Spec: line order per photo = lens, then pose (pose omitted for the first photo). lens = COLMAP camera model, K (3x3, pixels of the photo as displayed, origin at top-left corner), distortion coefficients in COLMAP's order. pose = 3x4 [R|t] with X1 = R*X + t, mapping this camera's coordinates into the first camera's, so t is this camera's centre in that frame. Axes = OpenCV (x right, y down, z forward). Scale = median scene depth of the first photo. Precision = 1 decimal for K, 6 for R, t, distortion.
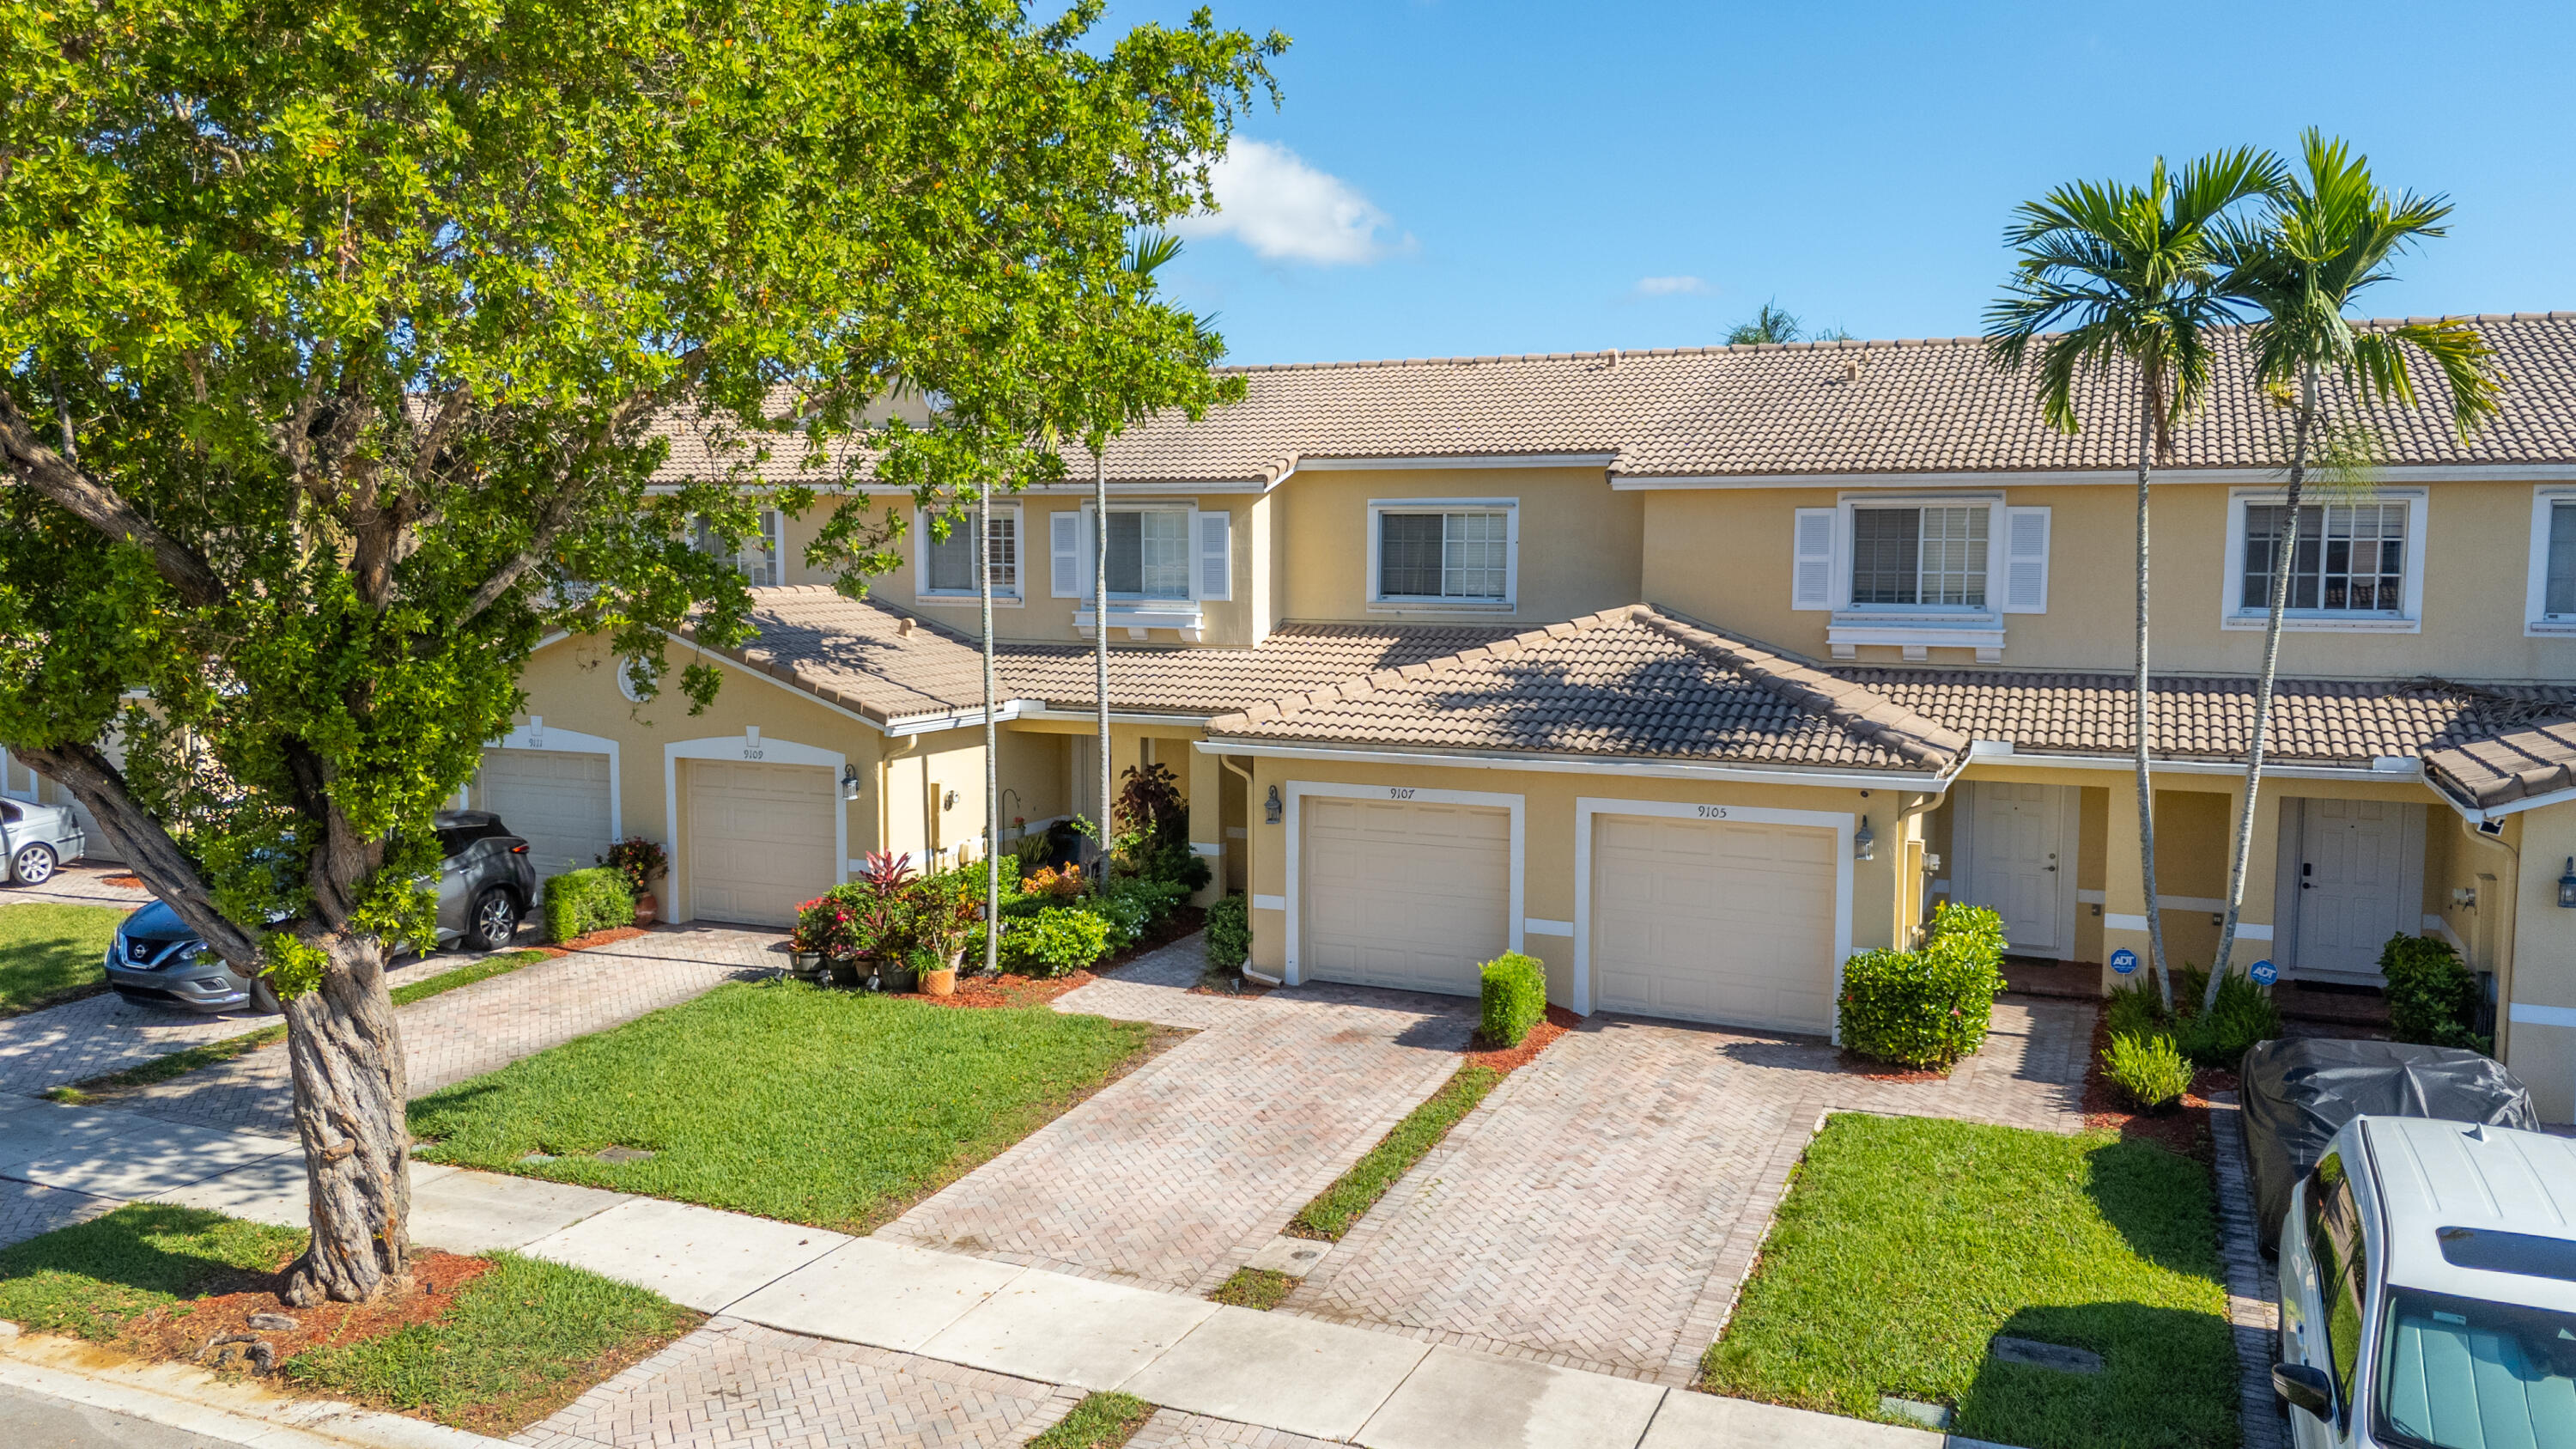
lens RADIAL K [[1907.7, 0, 1291.6], [0, 1907.7, 772.5], [0, 0, 1]] dist [0.053193, -0.034472]
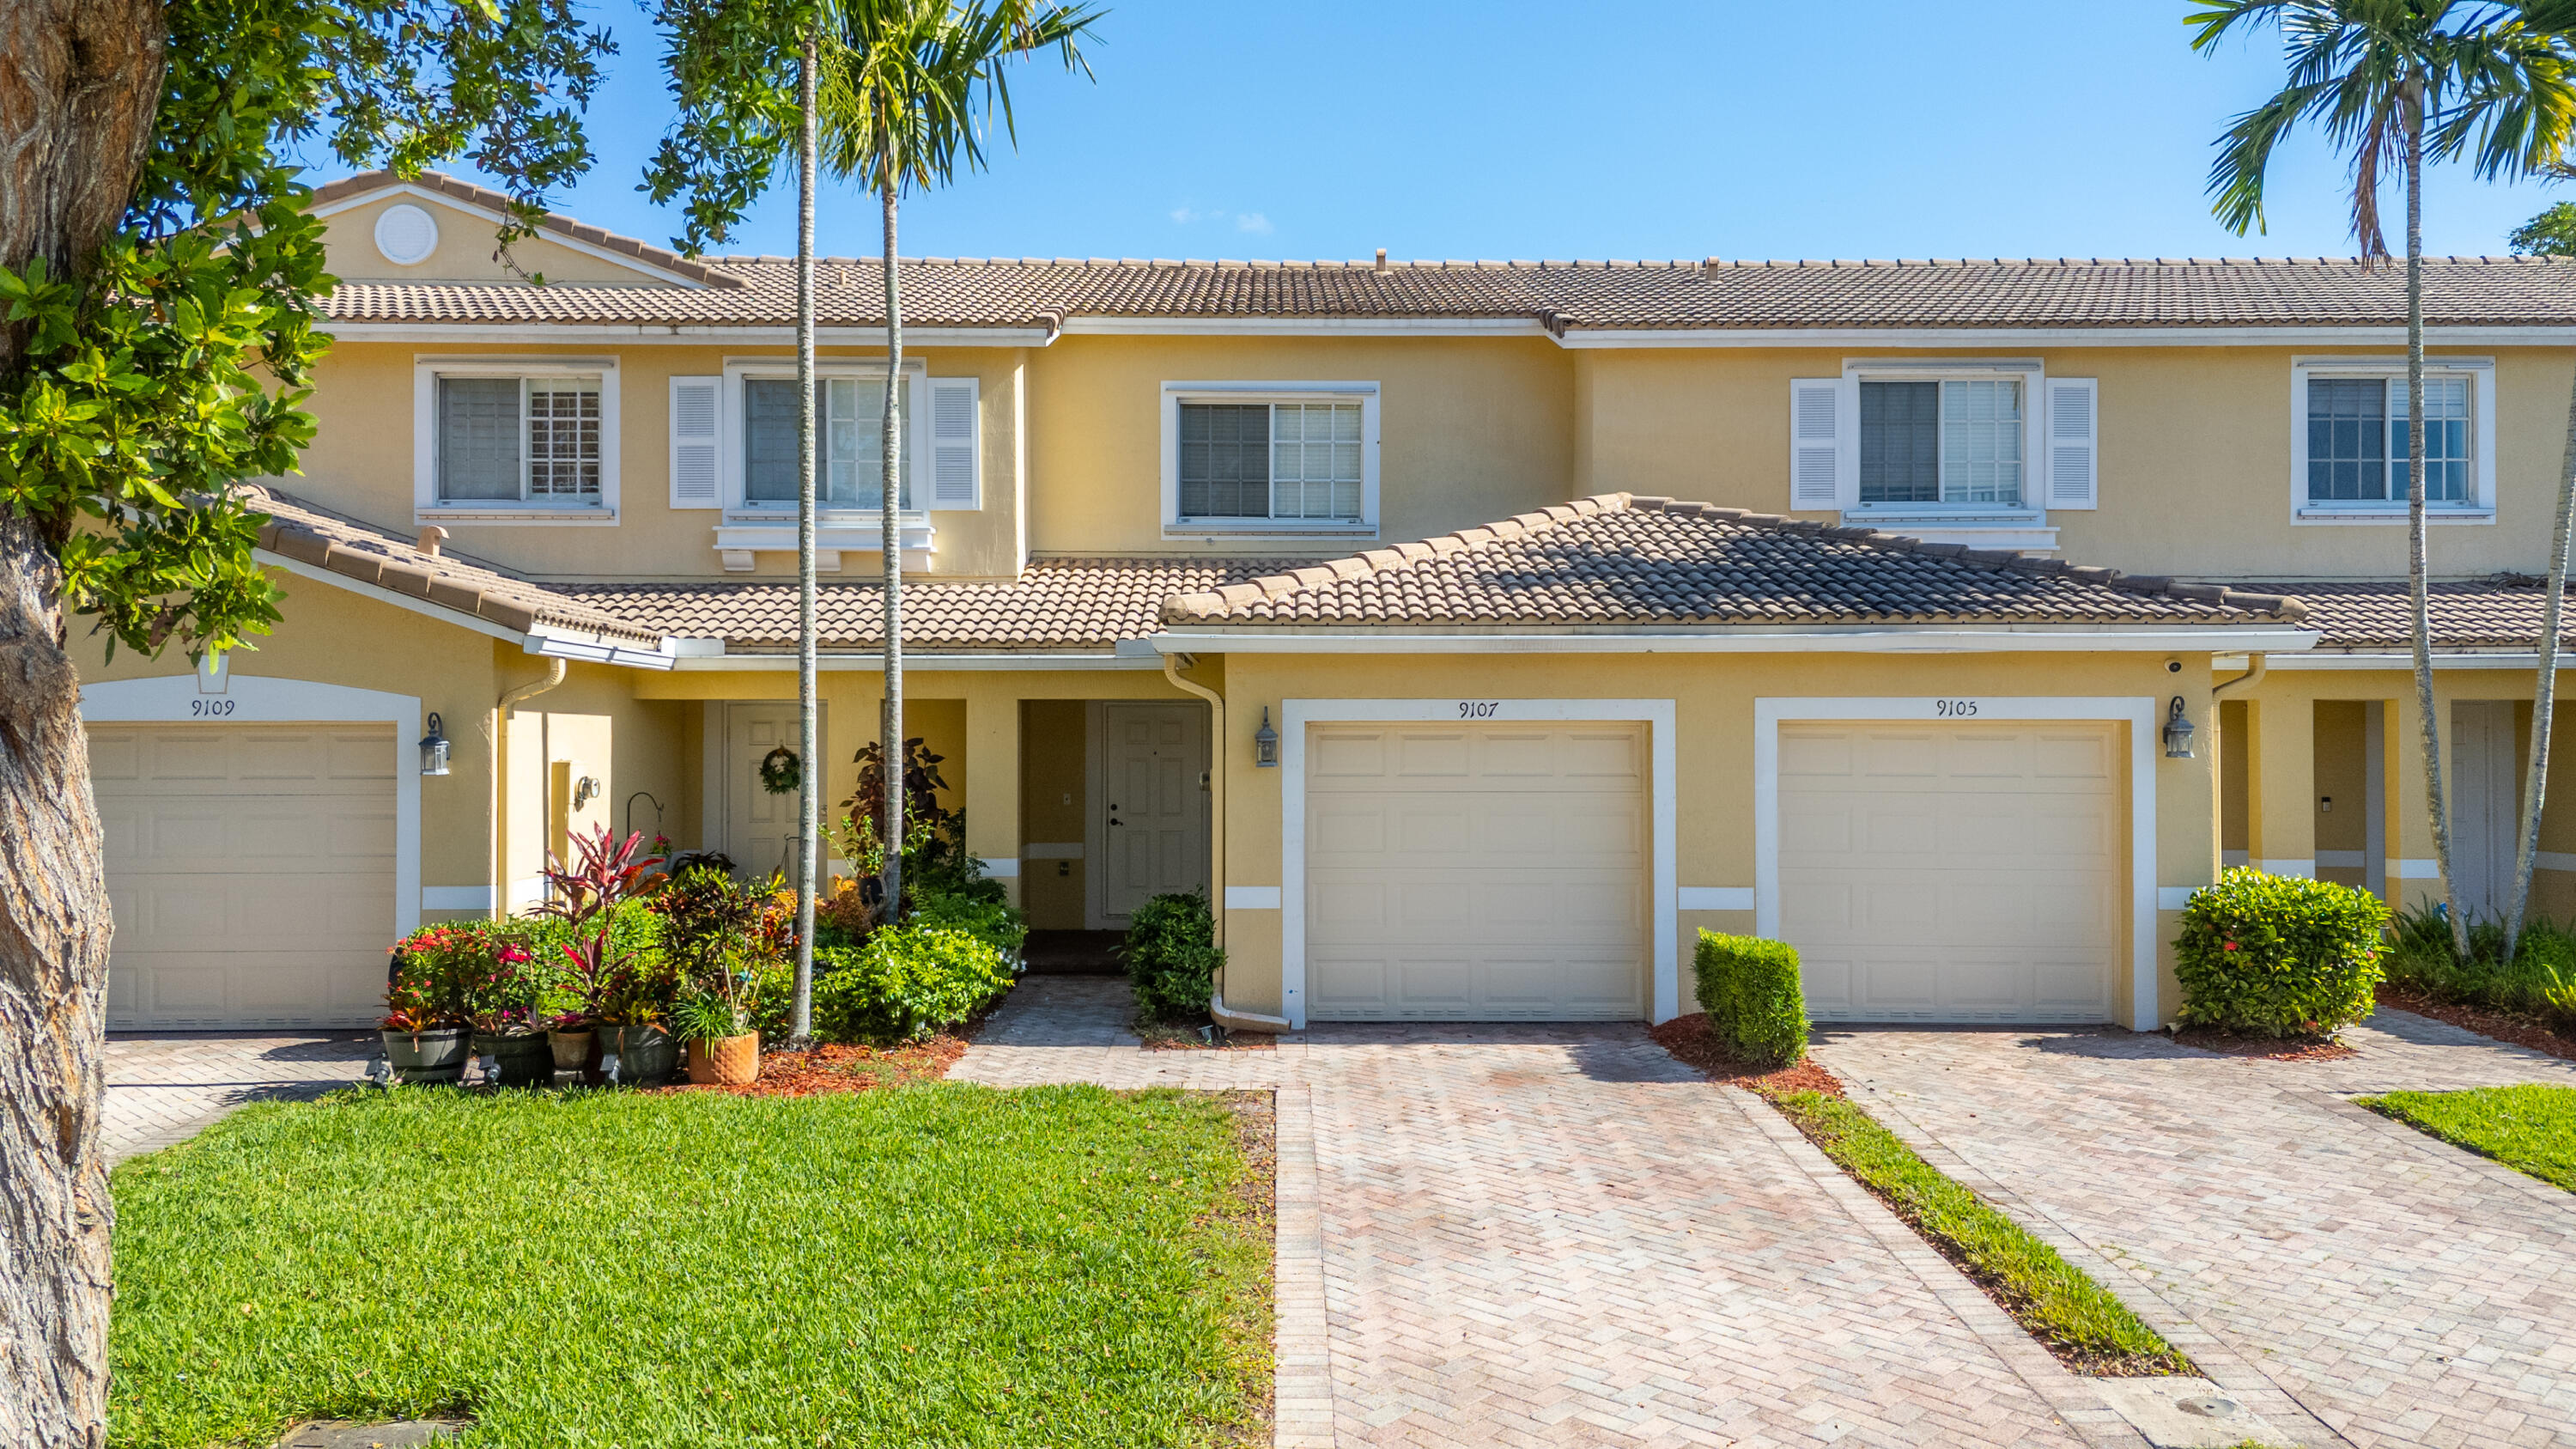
lens RADIAL K [[1907.7, 0, 1291.6], [0, 1907.7, 772.5], [0, 0, 1]] dist [0.053193, -0.034472]
pose [[0.911692, -0.011237, 0.410720, -0.257722], [0.053905, 0.994257, -0.092454, 0.086455], [-0.407323, 0.106429, 0.907062, 0.430060]]
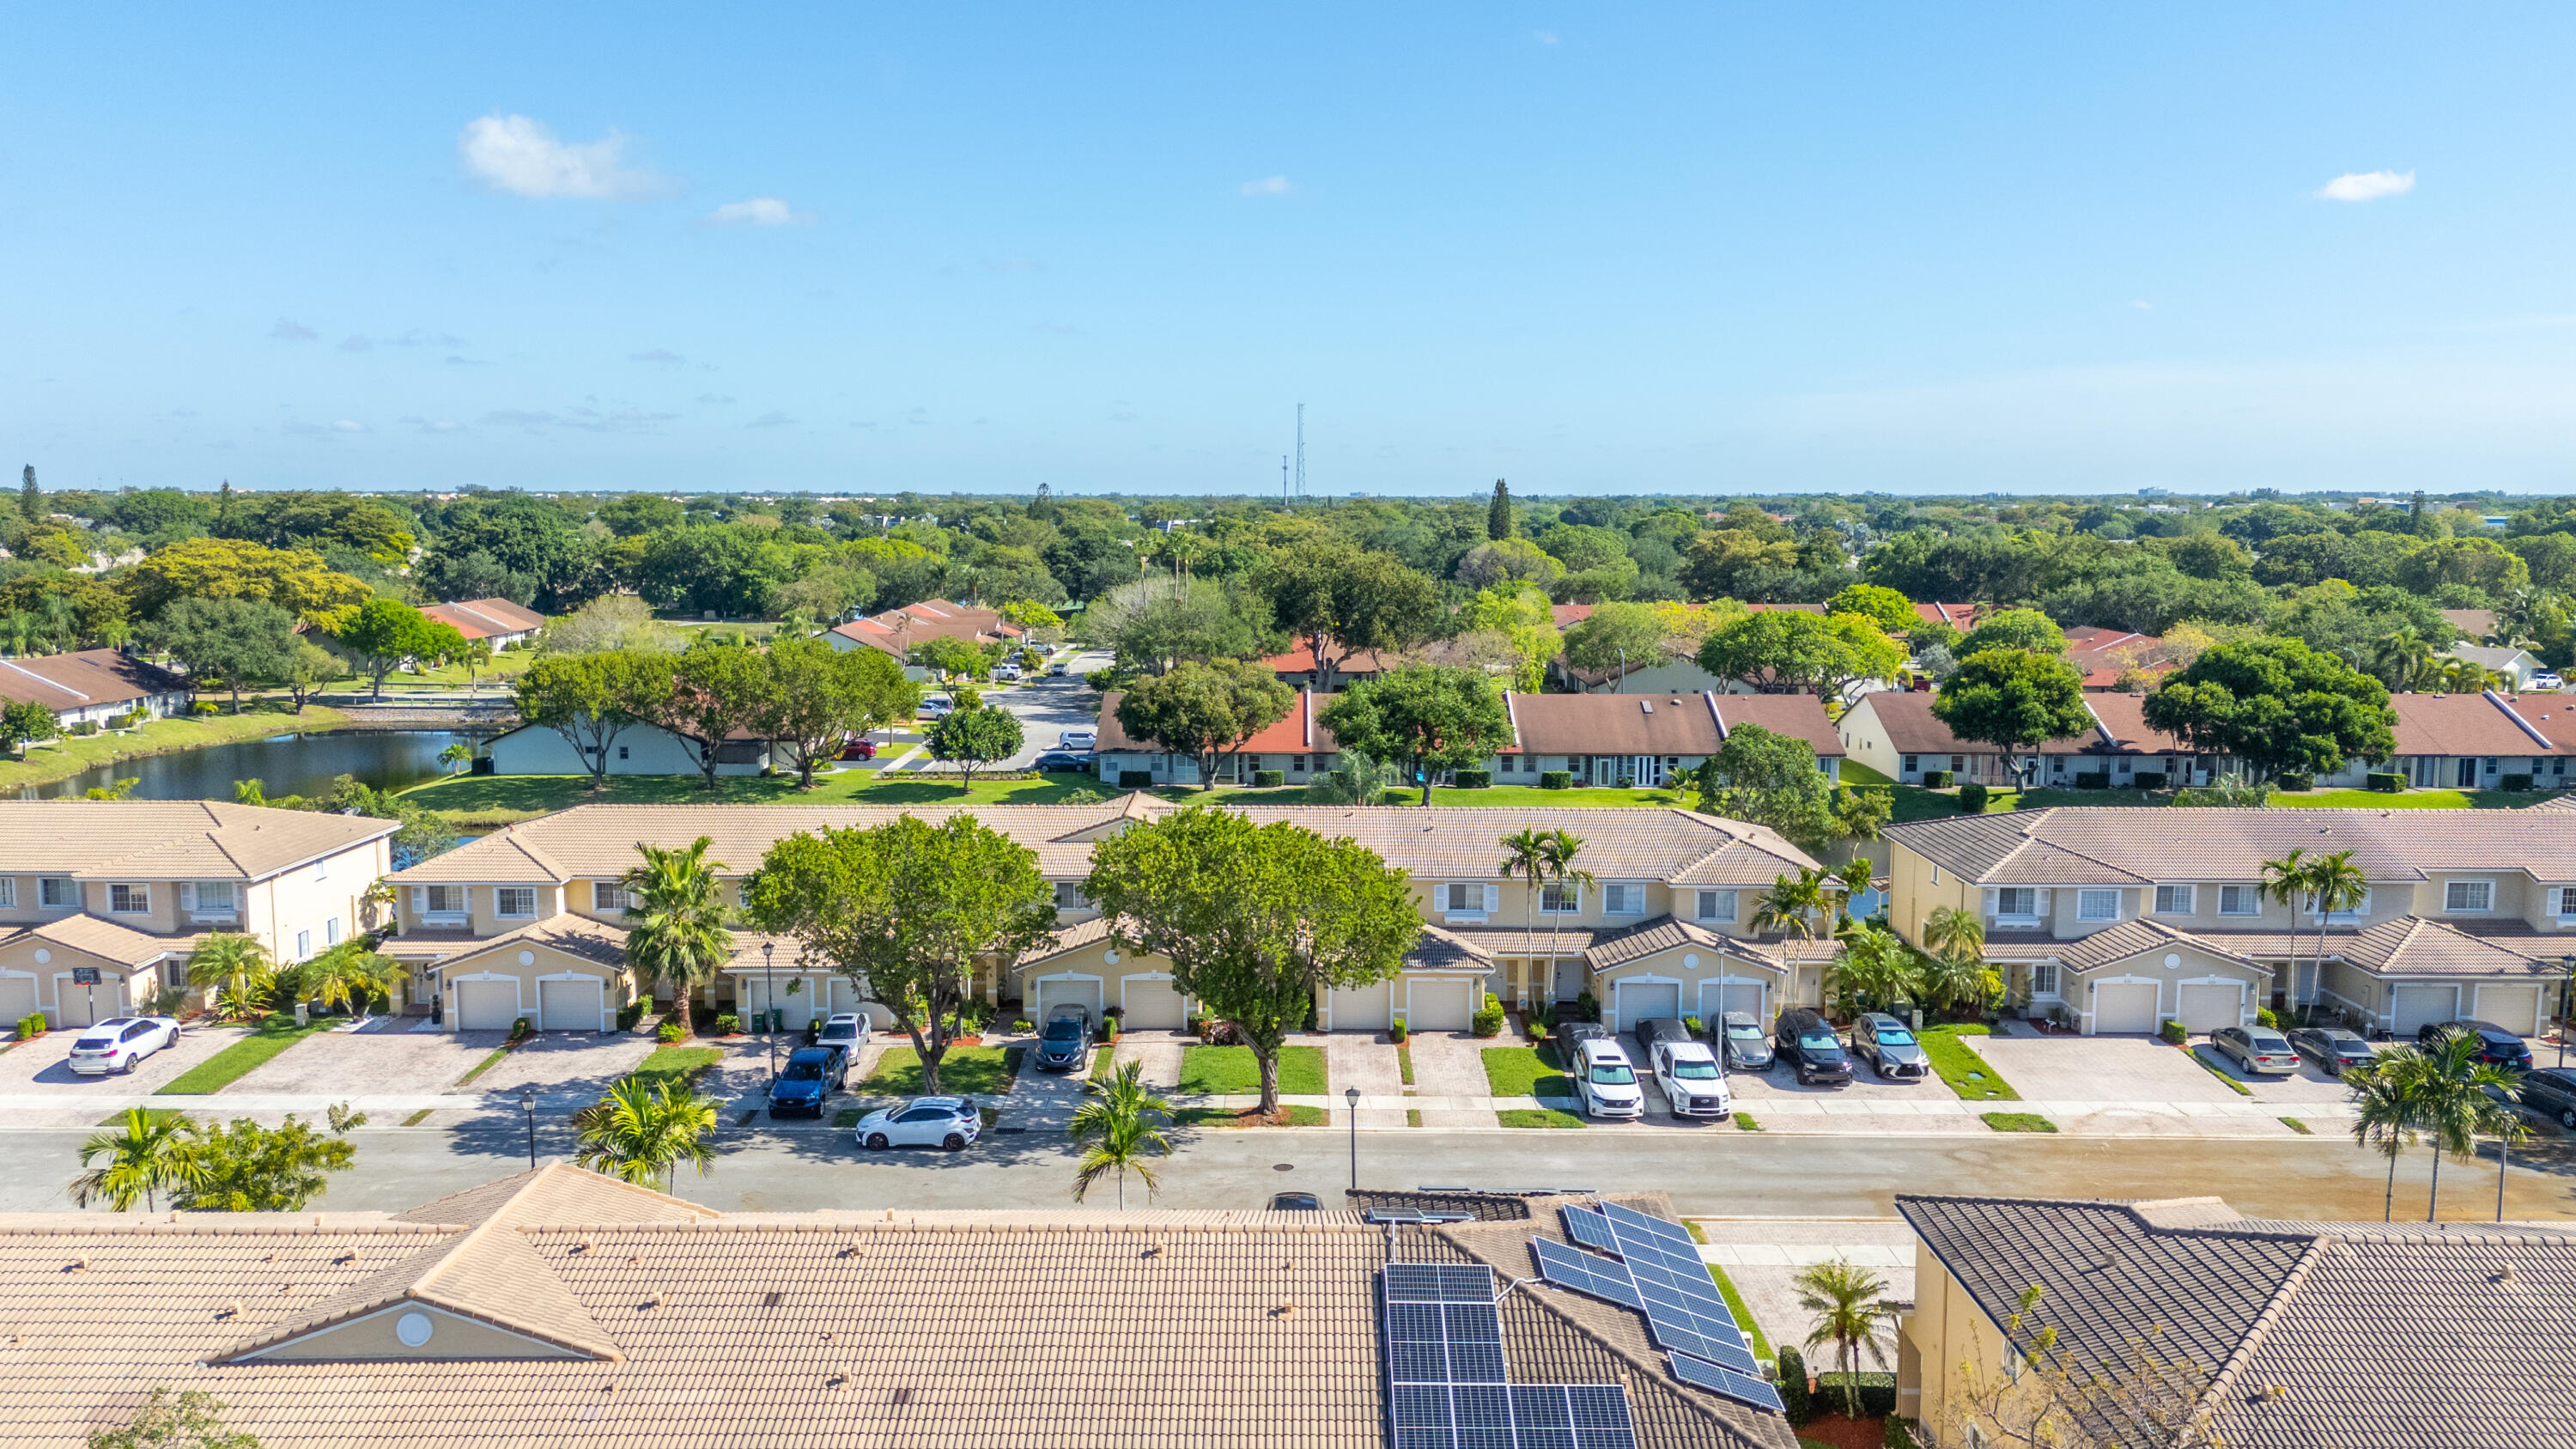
lens RADIAL K [[1907.7, 0, 1291.6], [0, 1907.7, 772.5], [0, 0, 1]] dist [0.053193, -0.034472]
pose [[0.918195, -0.060274, 0.391515, -1.526131], [0.046776, 0.997939, 0.043931, -0.570101], [-0.393356, -0.022024, 0.919122, -2.439911]]
